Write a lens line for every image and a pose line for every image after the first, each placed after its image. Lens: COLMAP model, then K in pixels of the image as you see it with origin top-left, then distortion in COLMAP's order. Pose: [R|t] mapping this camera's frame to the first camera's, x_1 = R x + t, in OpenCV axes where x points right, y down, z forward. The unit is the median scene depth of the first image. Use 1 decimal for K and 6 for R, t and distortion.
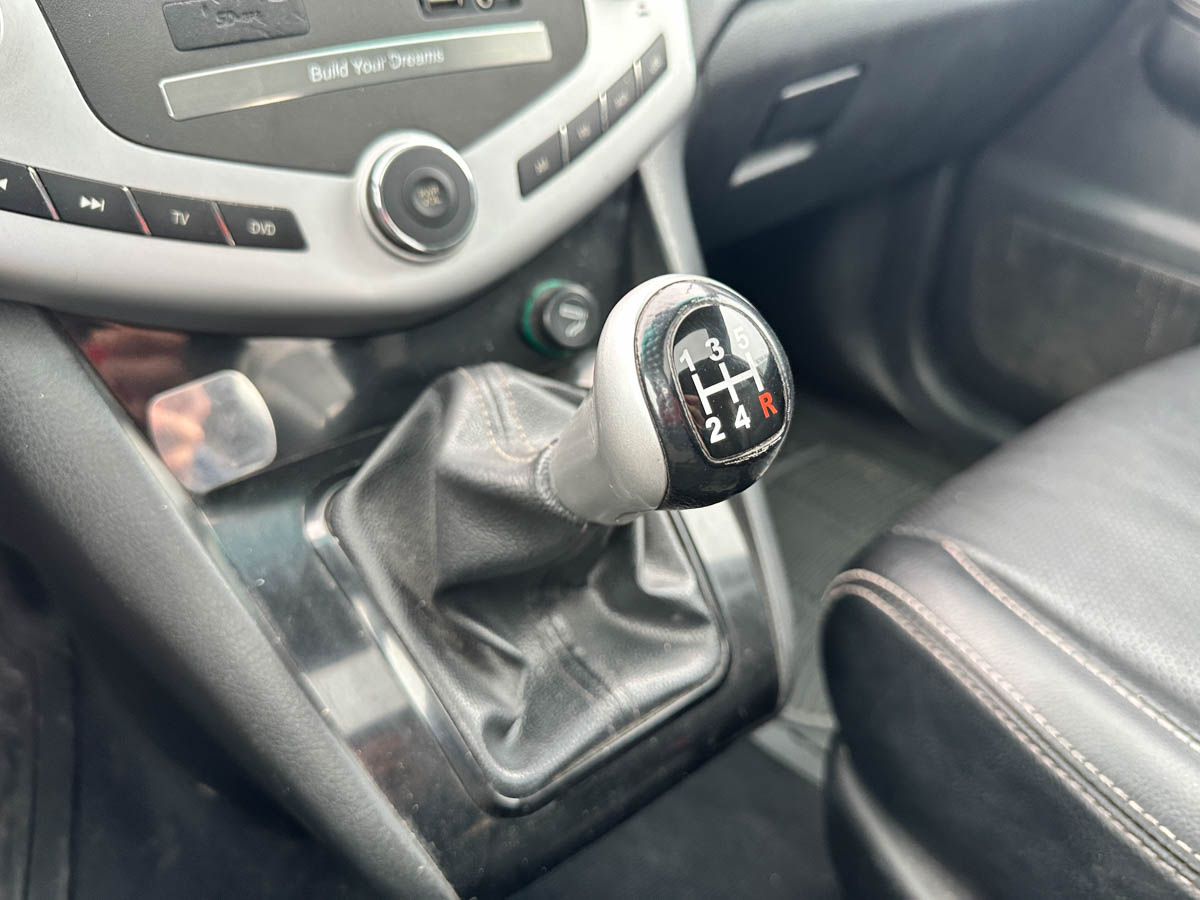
lens RADIAL K [[897.7, 0, 600.0], [0, 897.7, 450.0], [0, 0, 1]] dist [0.005122, -0.001684]
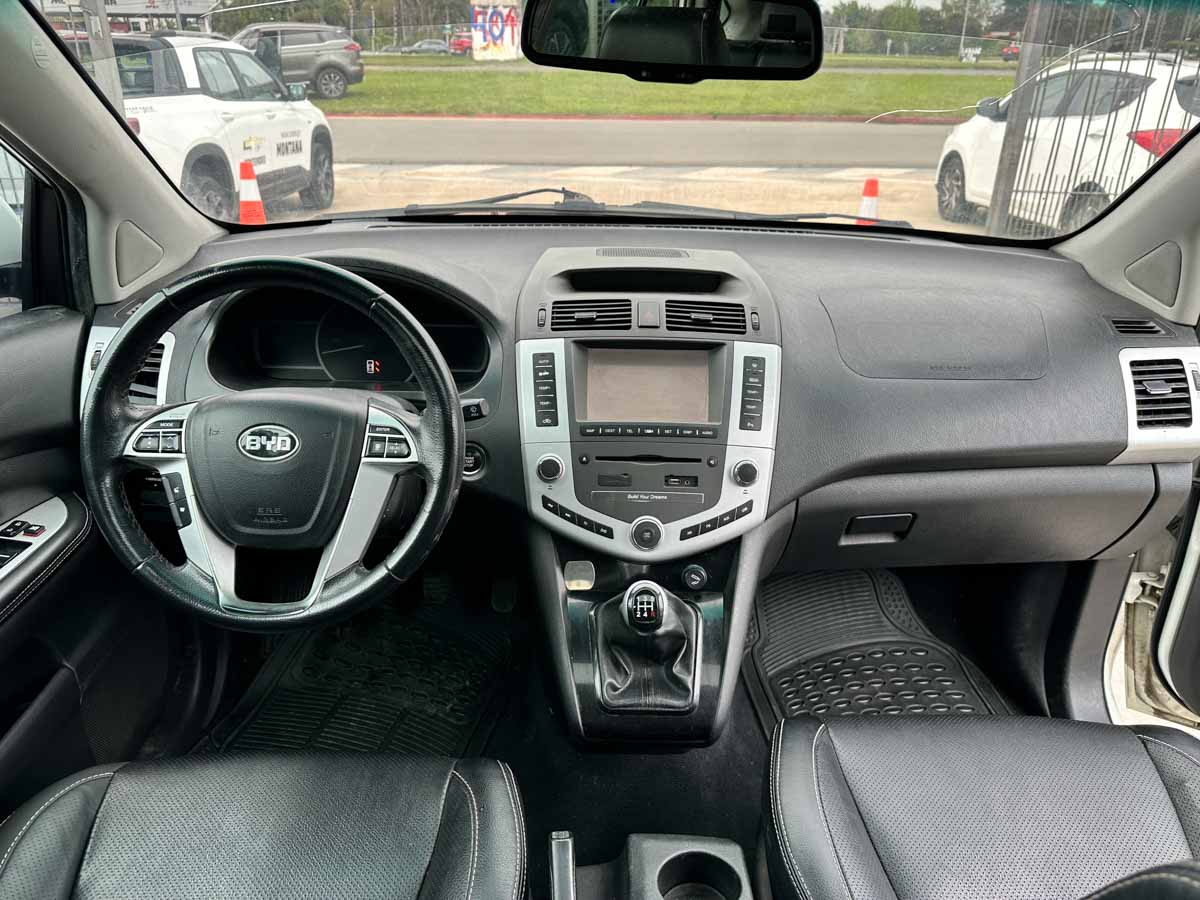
lens RADIAL K [[839.0, 0, 600.0], [0, 839.0, 450.0], [0, 0, 1]] dist [0.078973, -0.109161]
pose [[0.803518, 0.259438, -0.535770, 1.241409], [-0.357876, 0.929753, -0.086504, -0.217843], [0.475692, 0.261247, 0.839921, -1.810886]]
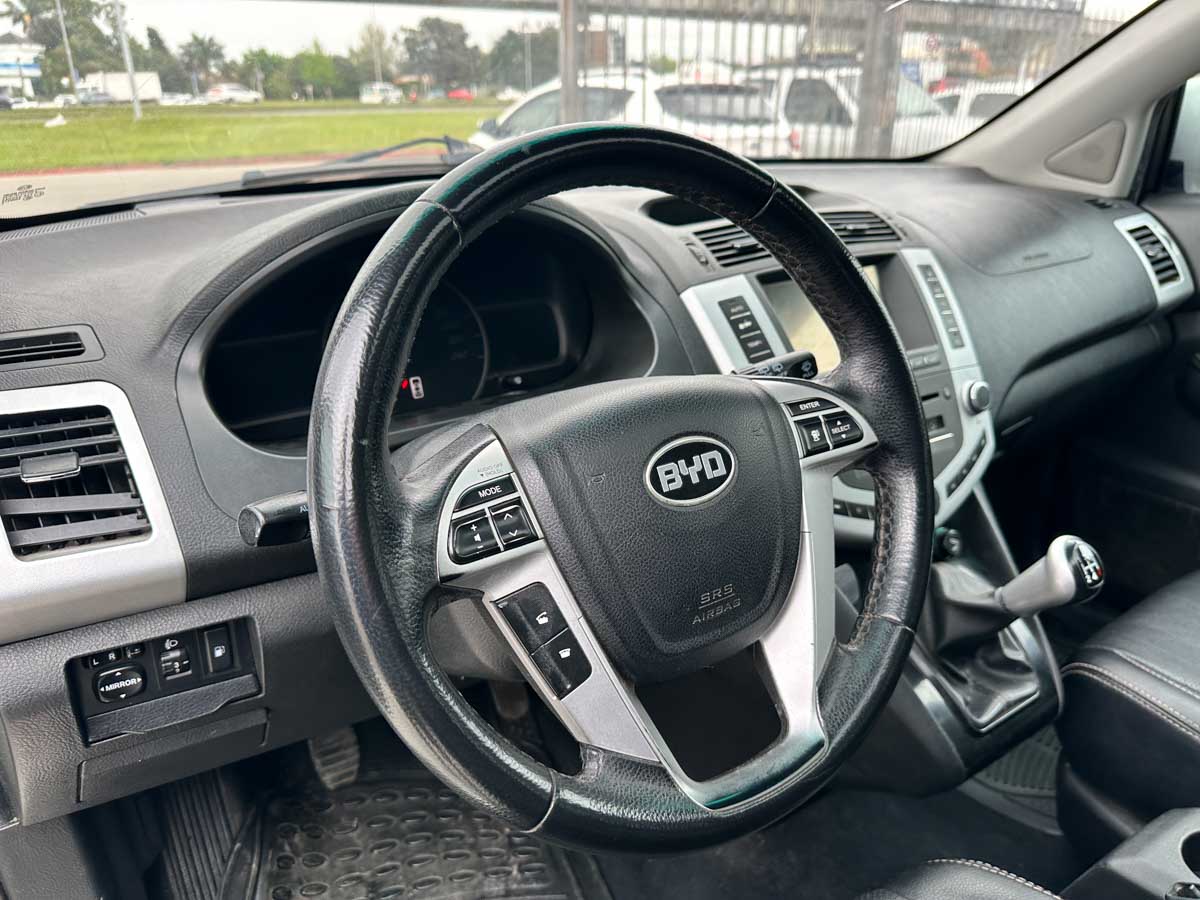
lens RADIAL K [[849.7, 0, 609.6], [0, 849.7, 470.9], [0, 0, 1]] dist [0.079255, -0.118000]
pose [[0.998819, -0.000404, -0.048577, -0.934727], [-0.009868, 0.977430, -0.211029, 0.173821], [0.047566, 0.211259, 0.976272, -1.476789]]
